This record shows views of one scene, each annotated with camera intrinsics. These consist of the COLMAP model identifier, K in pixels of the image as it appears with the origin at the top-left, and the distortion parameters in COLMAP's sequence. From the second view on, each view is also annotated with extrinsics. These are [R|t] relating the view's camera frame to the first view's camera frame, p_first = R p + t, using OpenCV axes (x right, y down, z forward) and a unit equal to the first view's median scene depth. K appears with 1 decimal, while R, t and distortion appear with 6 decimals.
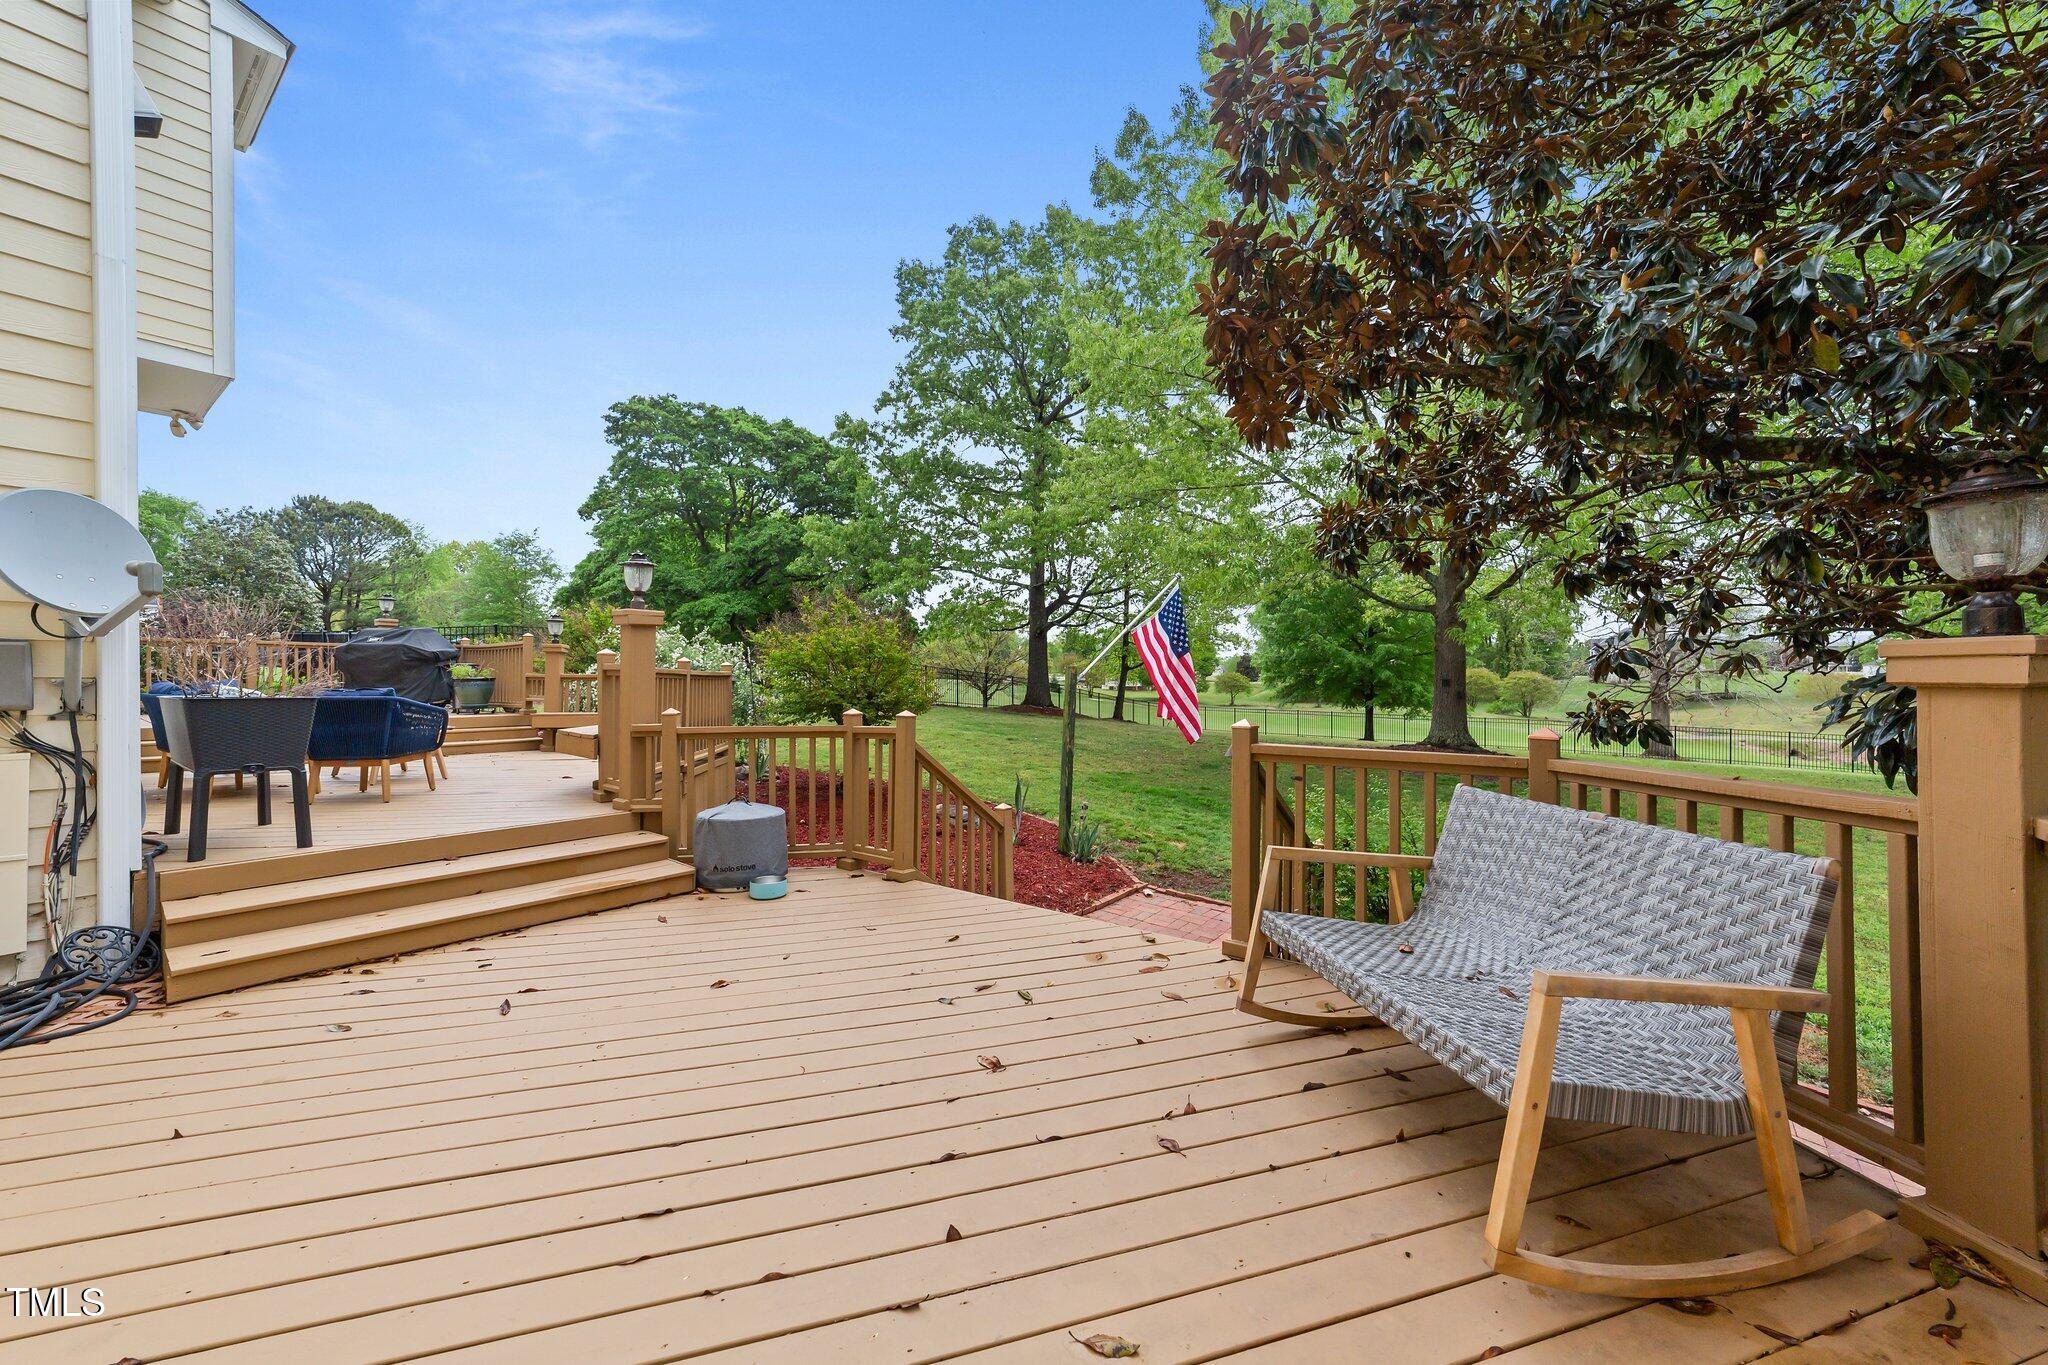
lens RADIAL K [[803.0, 0, 1029.9], [0, 803.0, 707.4], [0, 0, 1]] dist [0.000583, 0.000038]
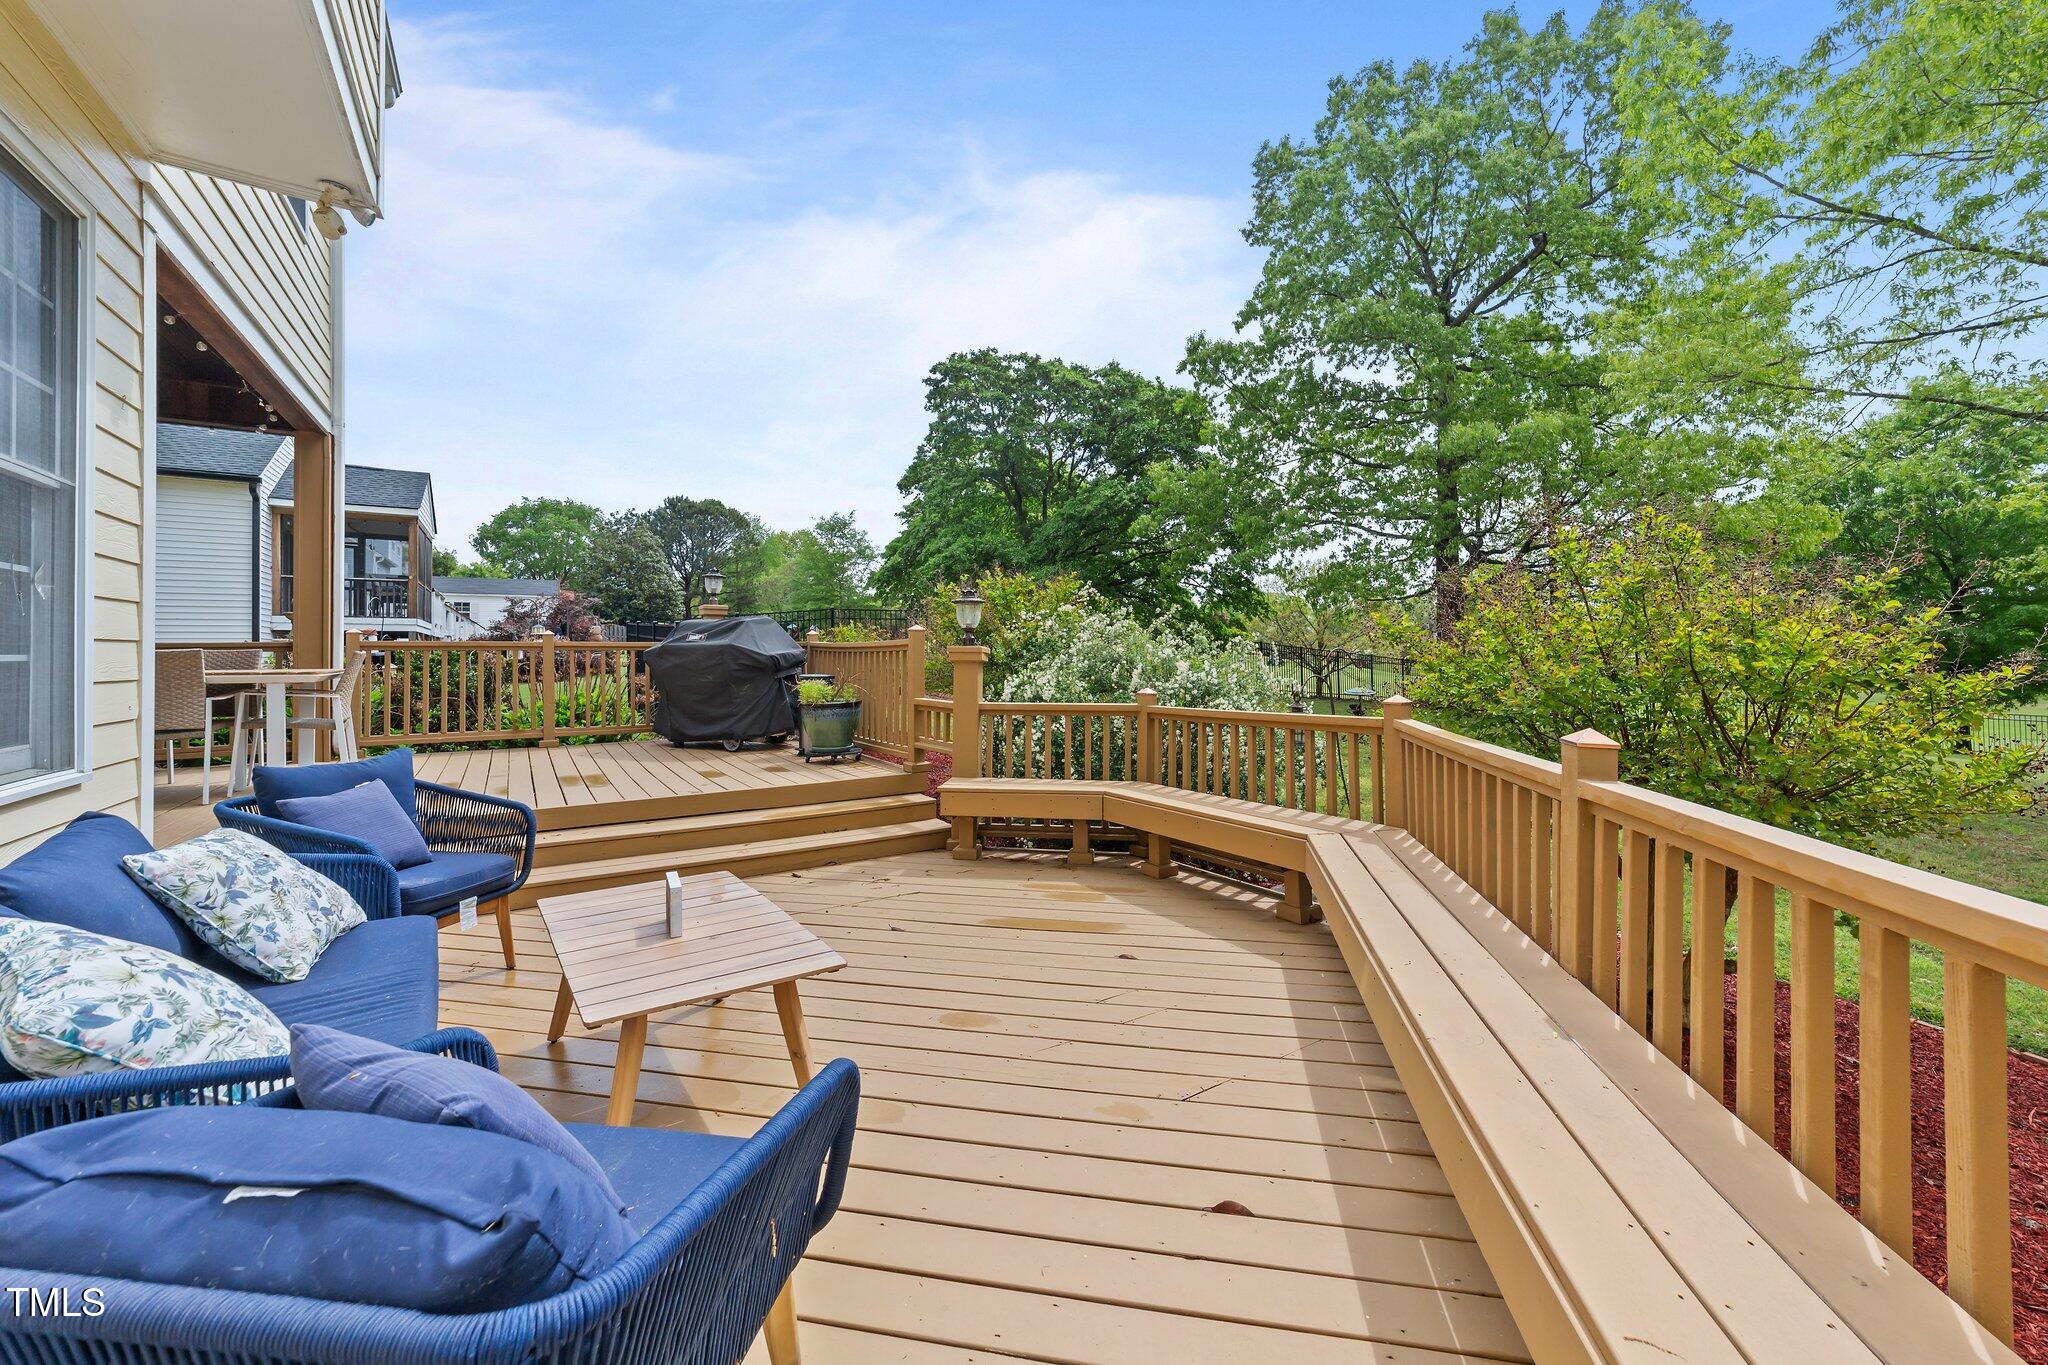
lens RADIAL K [[813.1, 0, 1024.0], [0, 813.1, 682.5], [0, 0, 1]] dist [0.000194, -0.000014]
pose [[0.945576, 0.008666, -0.325287, -0.108063], [-0.008086, 0.999962, 0.003135, -0.016060], [0.325302, -0.000334, 0.945610, 0.143018]]
